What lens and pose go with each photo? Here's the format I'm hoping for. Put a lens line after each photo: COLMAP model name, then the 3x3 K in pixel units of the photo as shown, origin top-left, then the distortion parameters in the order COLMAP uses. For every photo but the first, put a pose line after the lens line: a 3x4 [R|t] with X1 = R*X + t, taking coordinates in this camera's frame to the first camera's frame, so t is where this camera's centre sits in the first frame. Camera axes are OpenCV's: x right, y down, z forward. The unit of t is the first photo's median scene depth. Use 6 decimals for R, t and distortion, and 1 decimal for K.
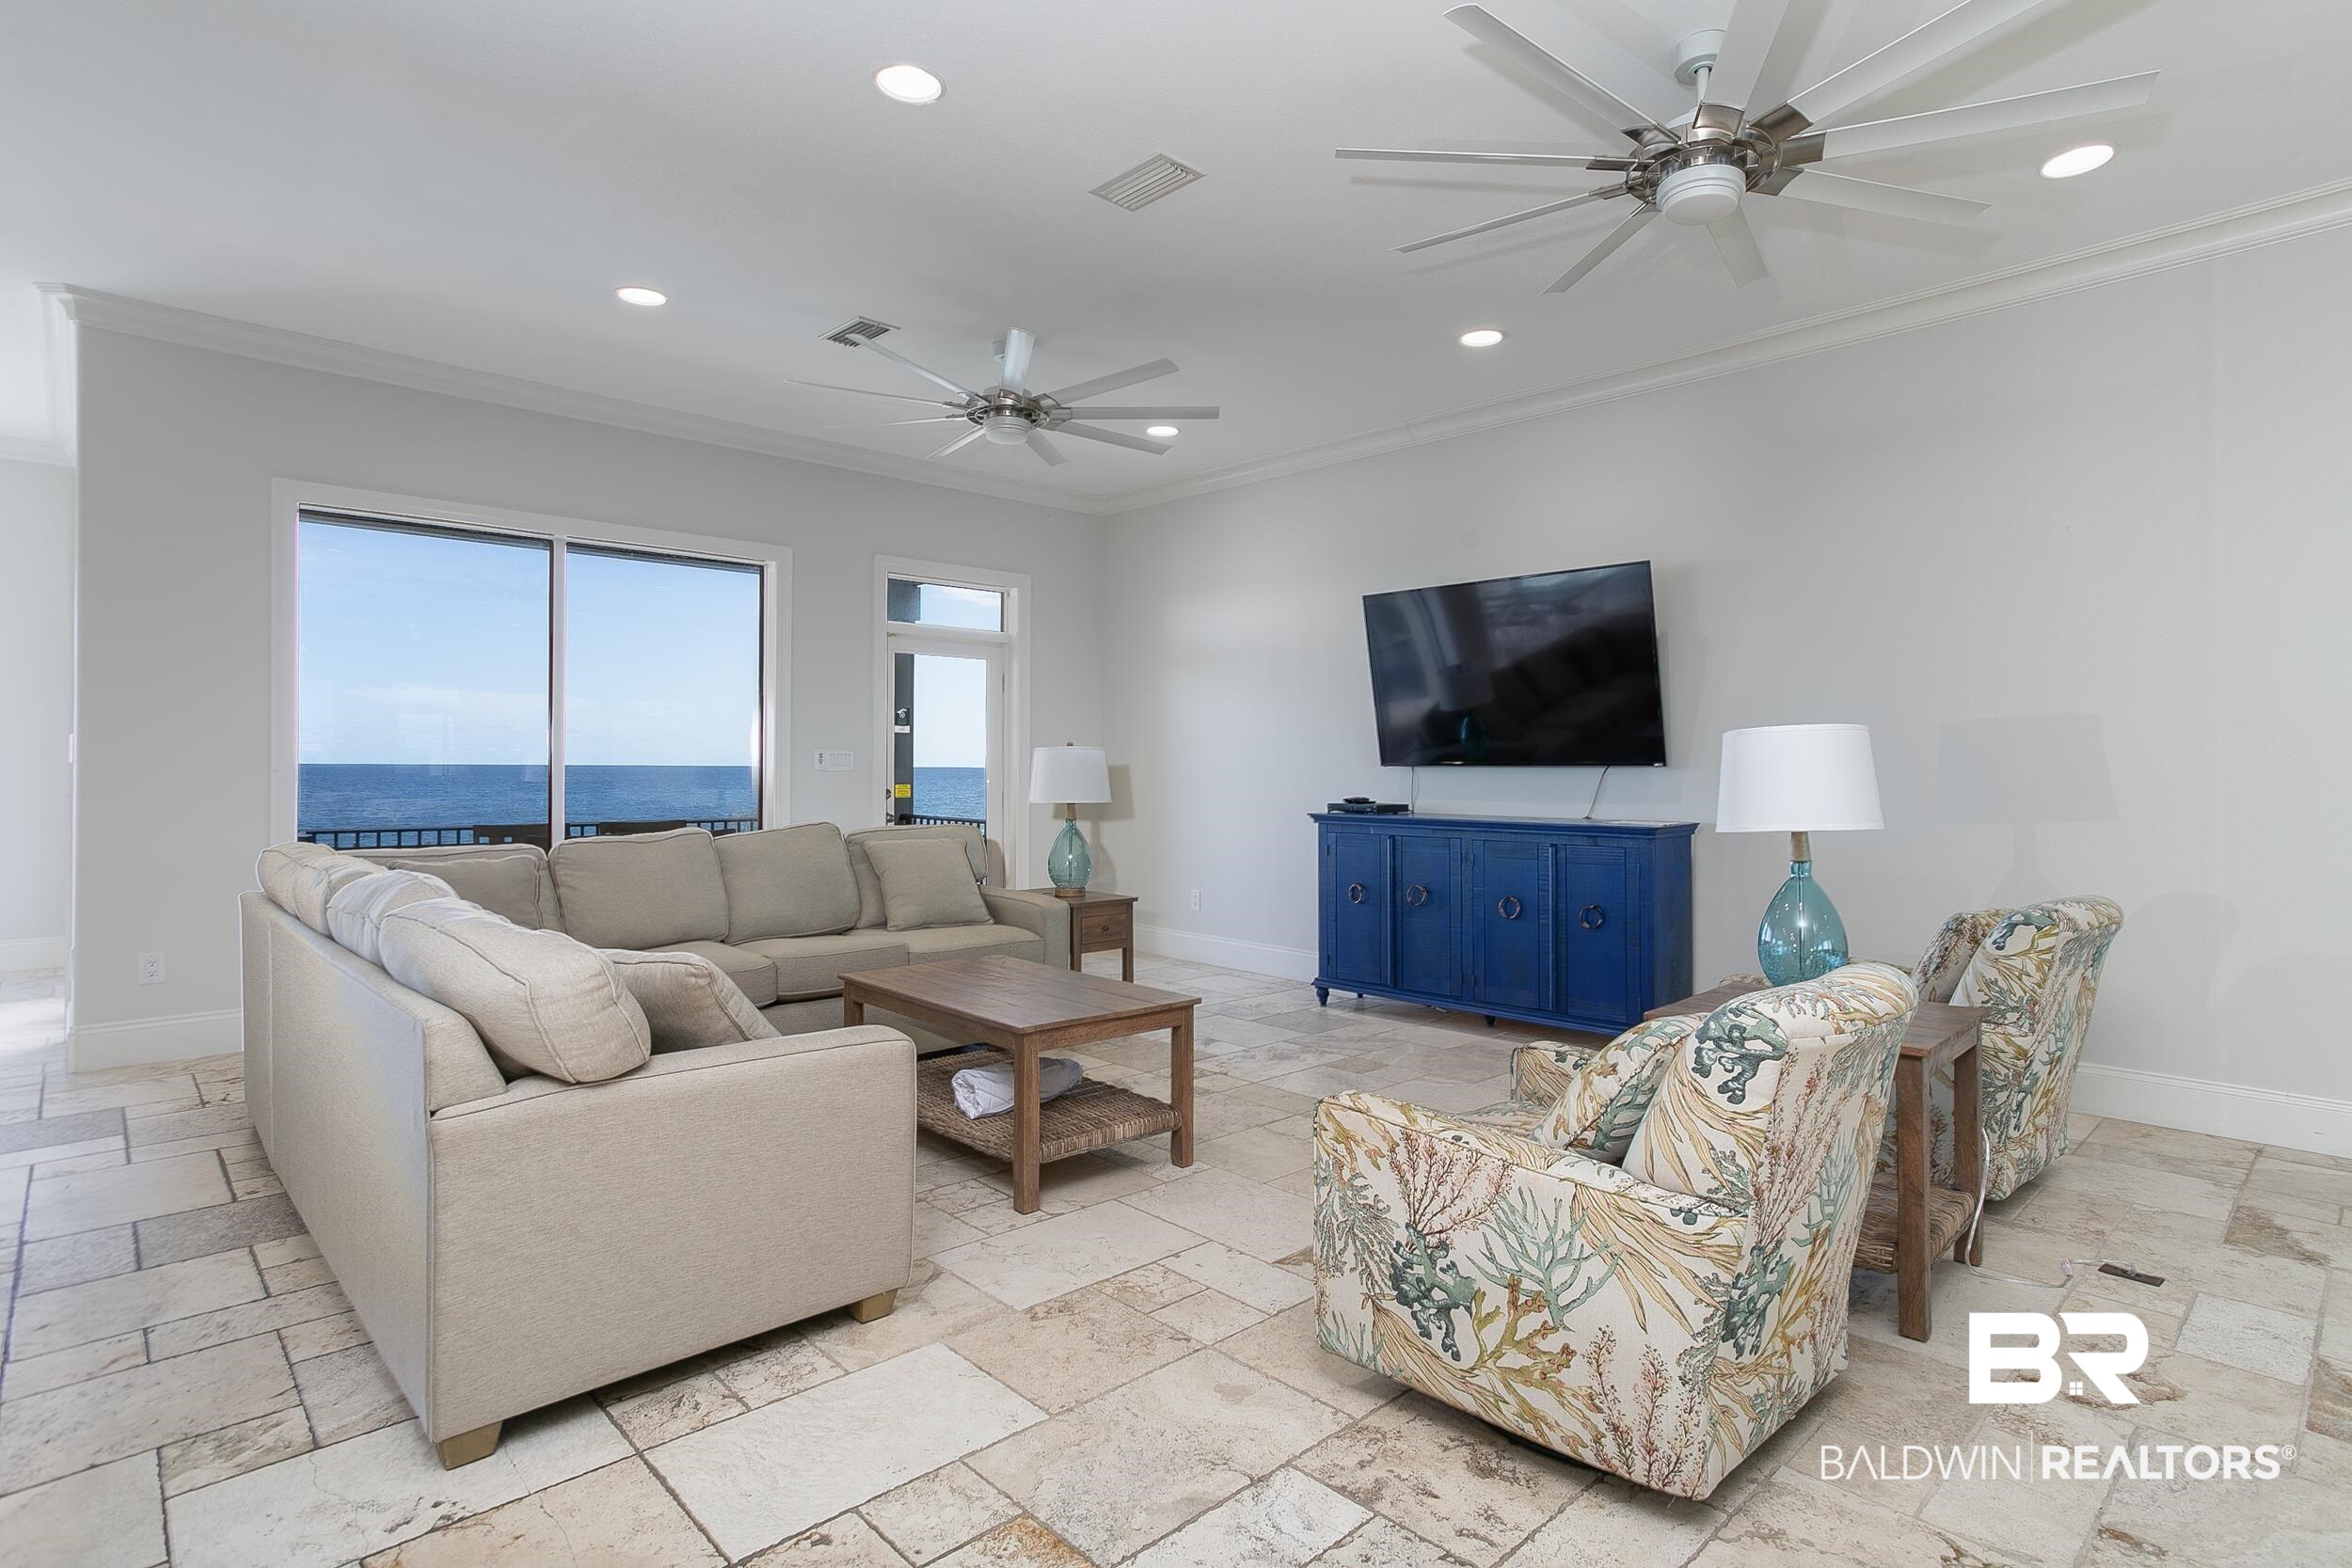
lens RADIAL K [[1151.5, 0, 1191.9], [0, 1151.5, 767.2], [0, 0, 1]] dist [-0.002746, 0.006203]
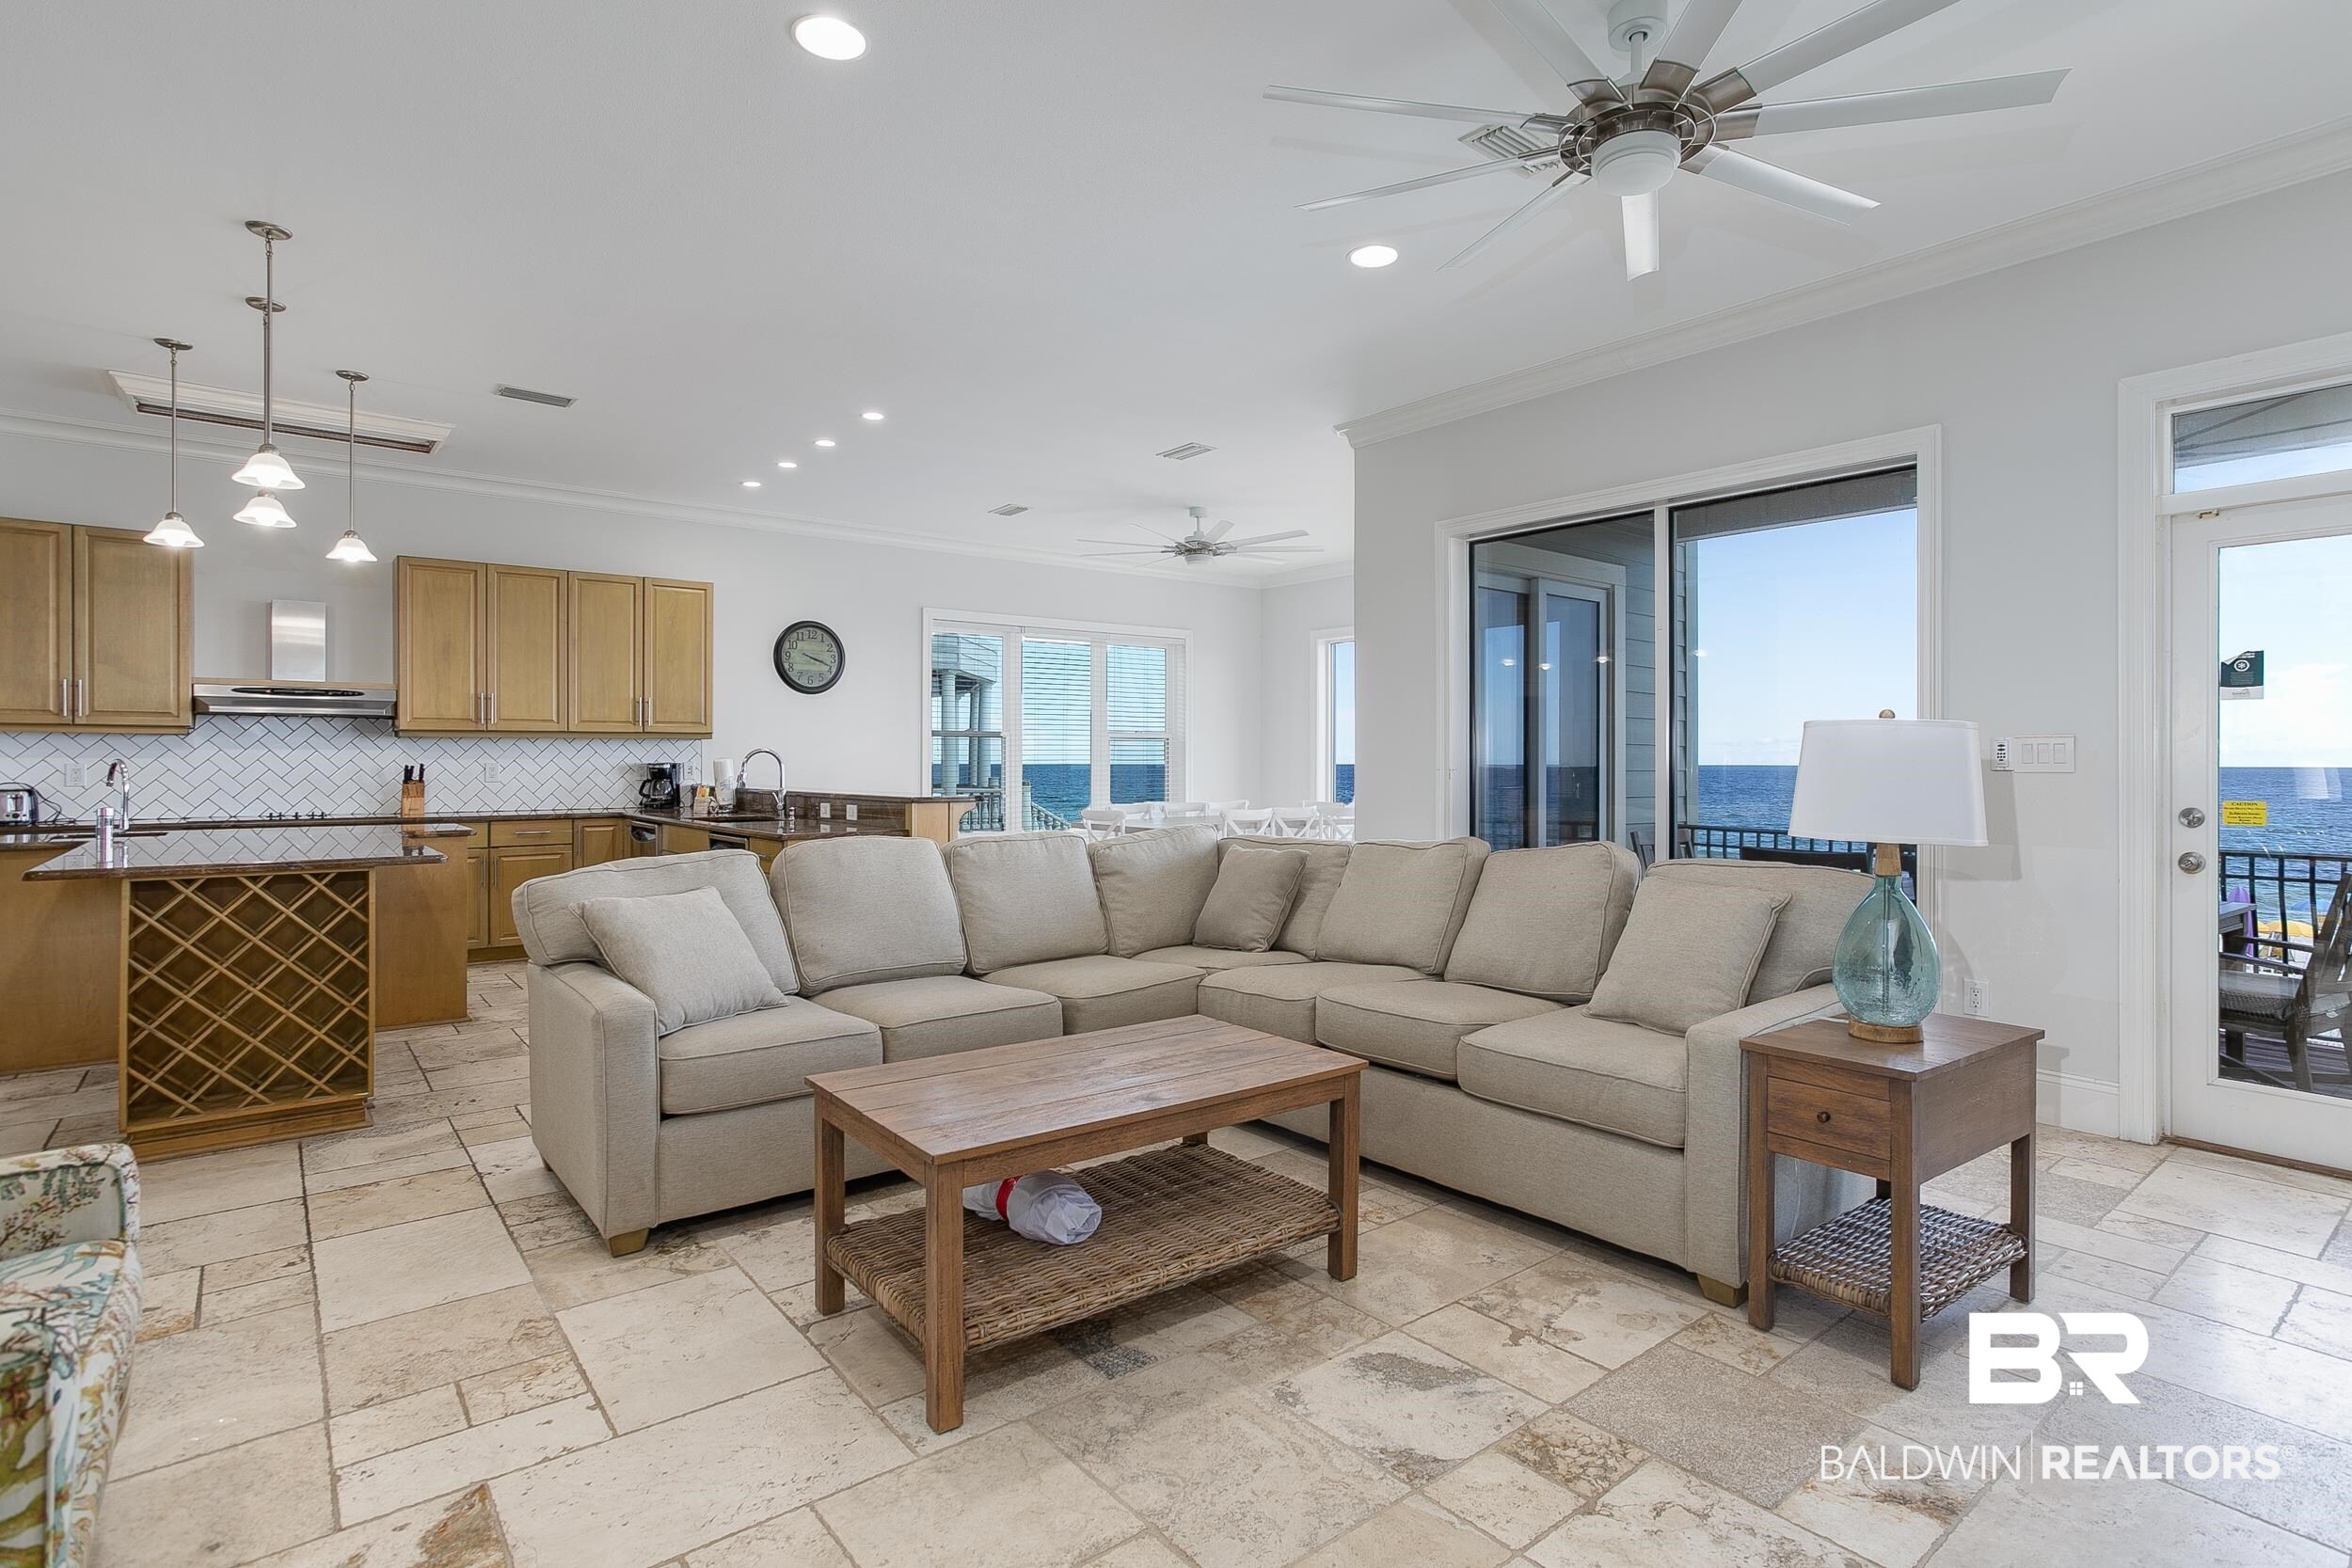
lens RADIAL K [[1151.5, 0, 1172.0], [0, 1151.5, 772.5], [0, 0, 1]] dist [-0.002746, 0.006203]
pose [[-0.053711, -0.006809, -0.998533, 0.707855], [-0.010877, 0.999921, -0.006234, 0.016794], [0.998497, 0.010527, -0.053781, 1.403502]]
